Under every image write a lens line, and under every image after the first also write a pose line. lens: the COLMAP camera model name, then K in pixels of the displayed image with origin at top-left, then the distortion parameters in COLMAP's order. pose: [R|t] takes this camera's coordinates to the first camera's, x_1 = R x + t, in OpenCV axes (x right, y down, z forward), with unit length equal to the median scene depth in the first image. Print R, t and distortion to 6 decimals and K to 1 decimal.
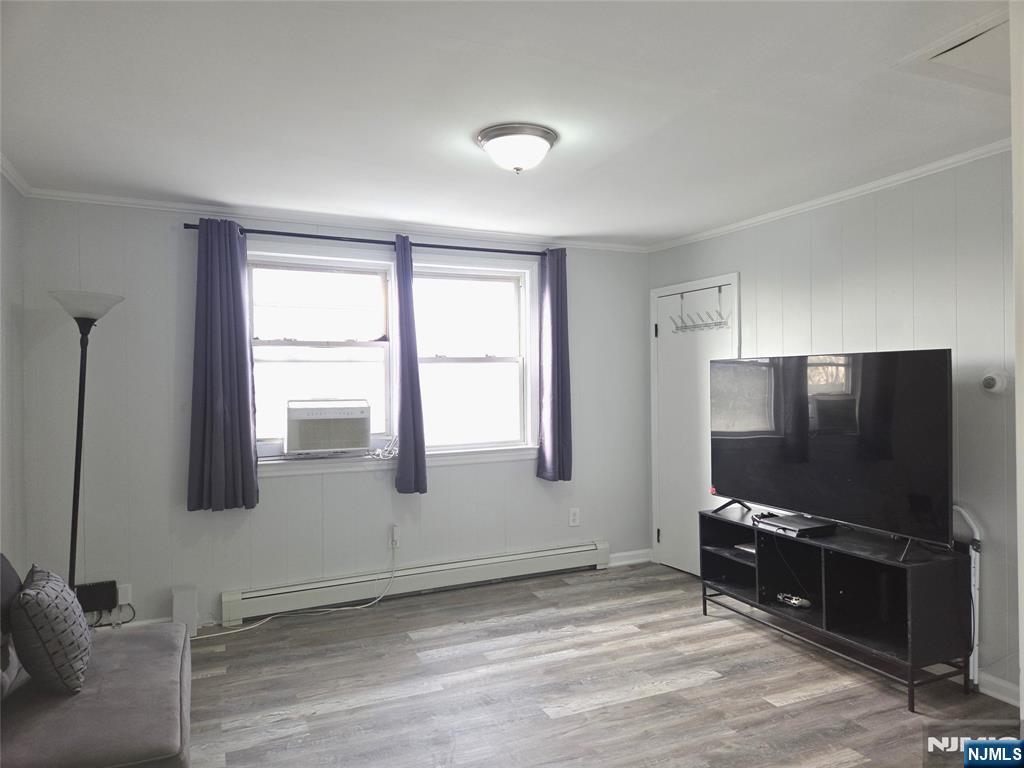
lens RADIAL K [[688.2, 0, 512.0], [0, 688.2, 384.0], [0, 0, 1]] dist [0.056867, -0.058665]
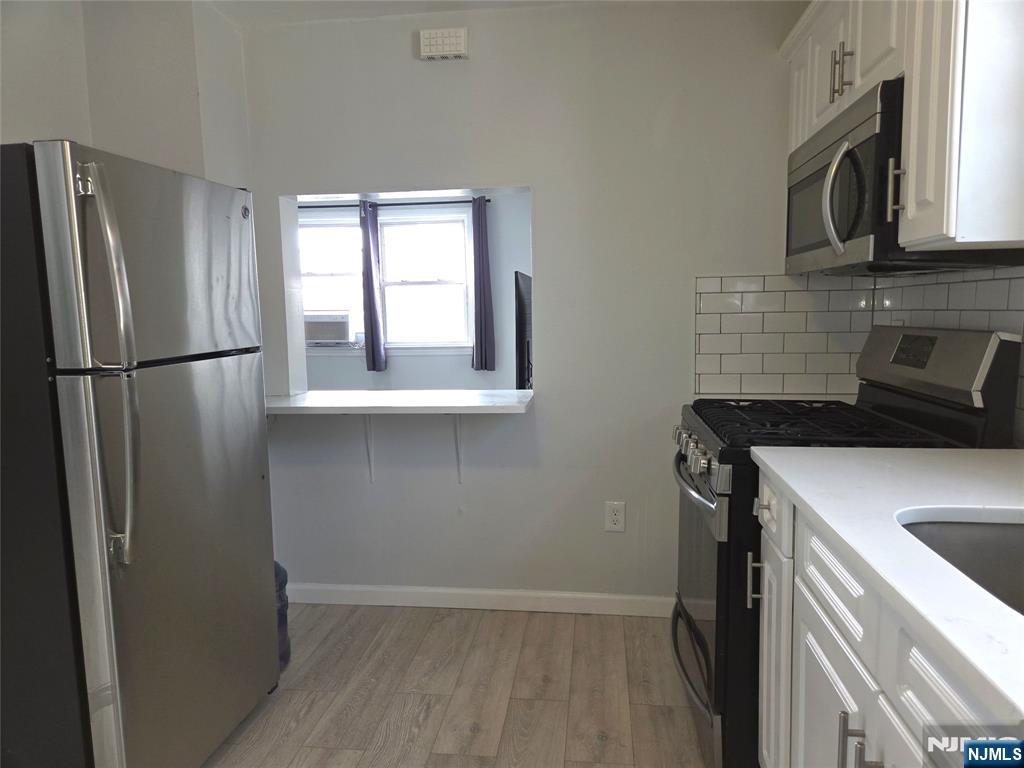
lens RADIAL K [[684.9, 0, 515.2], [0, 684.9, 383.2], [0, 0, 1]] dist [0.070230, -0.061744]
pose [[0.855905, 0.051308, -0.514582, 1.161955], [0.006024, 0.994009, 0.109131, 0.023953], [0.517098, -0.096506, 0.850468, -0.185890]]
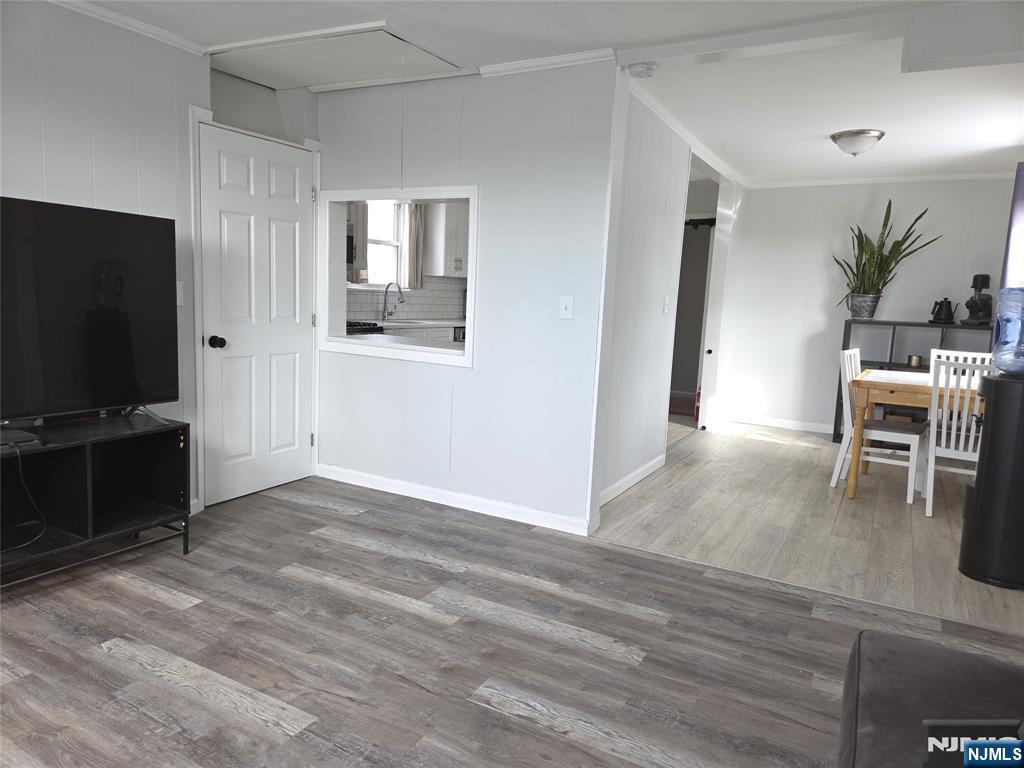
lens RADIAL K [[684.9, 0, 515.2], [0, 684.9, 383.2], [0, 0, 1]] dist [0.070230, -0.061744]
pose [[-0.604262, -0.122771, 0.787270, -0.504812], [-0.038208, 0.991386, 0.125276, 0.039142], [-0.795869, 0.045620, -0.603748, 1.089279]]
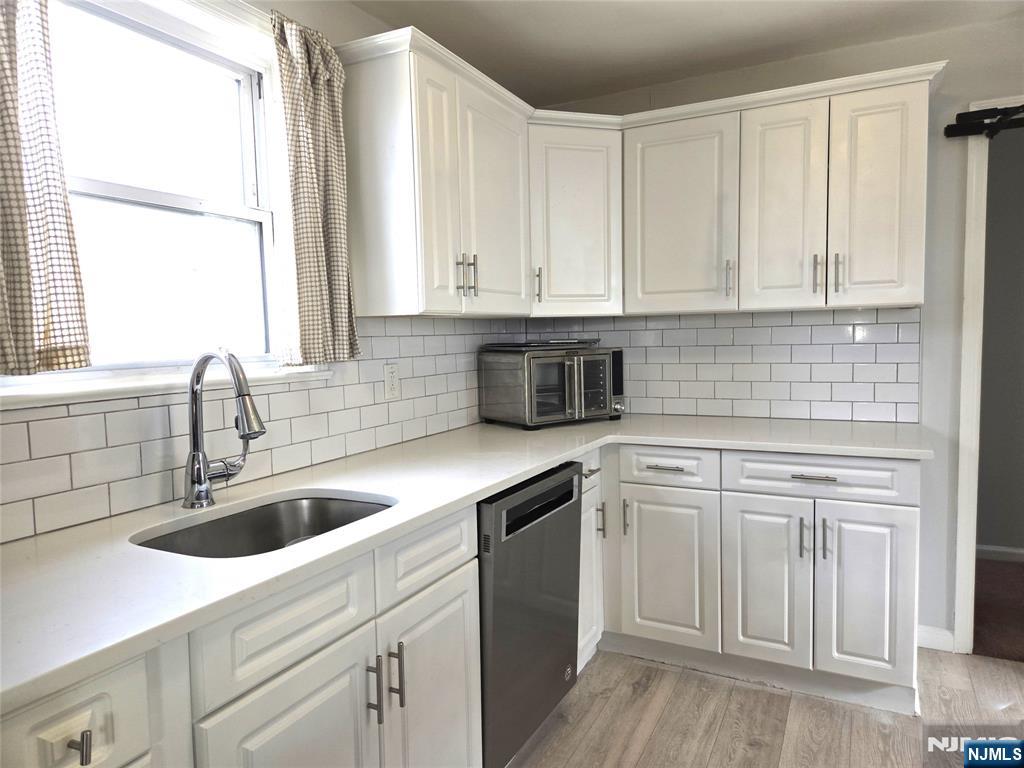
lens RADIAL K [[684.9, 0, 515.2], [0, 684.9, 383.2], [0, 0, 1]] dist [0.070230, -0.061744]
pose [[-0.632164, -0.032420, 0.774156, 0.768251], [0.029641, 0.997381, 0.065973, 0.010380], [-0.774267, 0.064653, -0.629547, 0.321964]]
